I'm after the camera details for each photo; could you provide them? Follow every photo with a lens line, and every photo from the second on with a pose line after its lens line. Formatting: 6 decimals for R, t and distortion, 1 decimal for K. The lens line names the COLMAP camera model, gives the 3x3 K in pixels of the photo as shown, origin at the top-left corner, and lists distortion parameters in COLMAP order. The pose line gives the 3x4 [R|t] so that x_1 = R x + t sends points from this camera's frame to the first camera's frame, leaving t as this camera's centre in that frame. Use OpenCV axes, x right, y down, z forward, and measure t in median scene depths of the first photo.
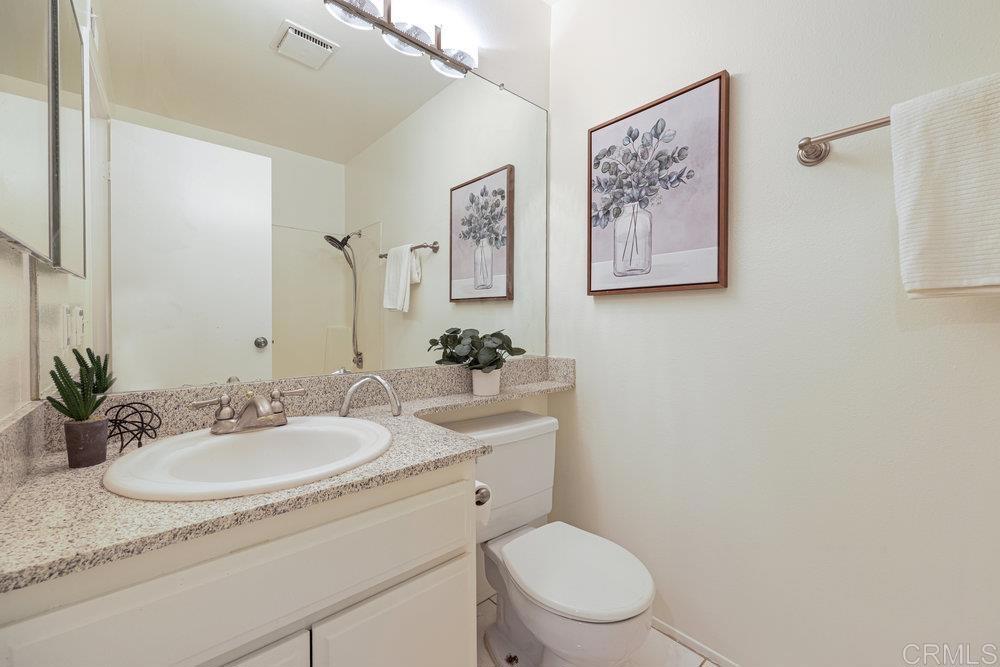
lens RADIAL K [[400.2, 0, 500.0], [0, 400.2, 332.7], [0, 0, 1]] dist [-0.001673, -0.000168]
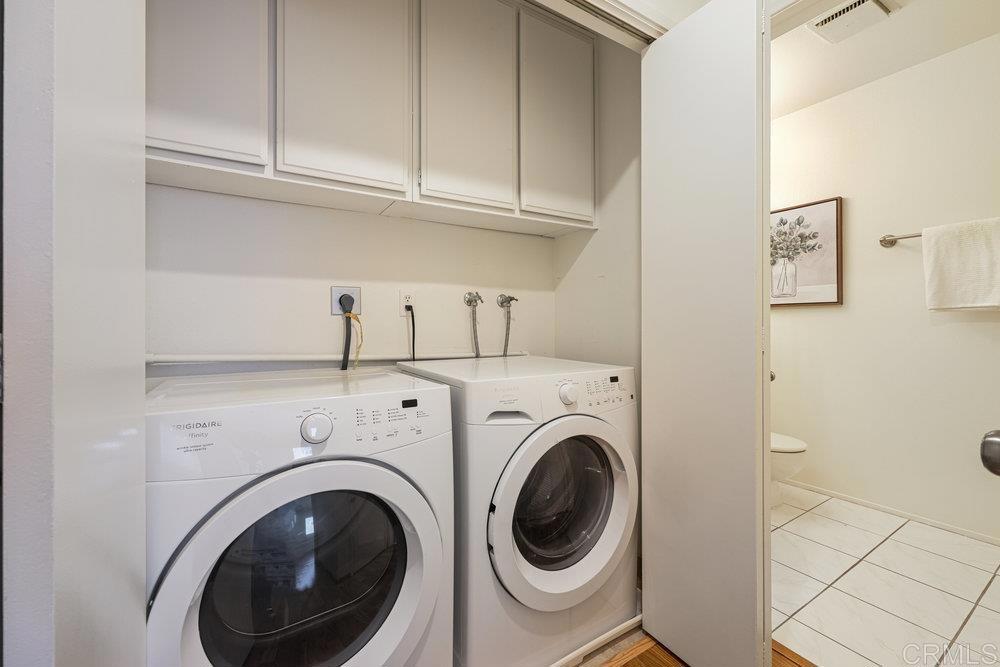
lens RADIAL K [[400.2, 0, 499.5], [0, 400.2, 326.9], [0, 0, 1]] dist [-0.001673, -0.000168]
pose [[0.981743, -0.008387, -0.190029, -0.673233], [0.006096, 0.999902, -0.012639, 0.010533], [0.190116, 0.011250, 0.981697, -1.173658]]
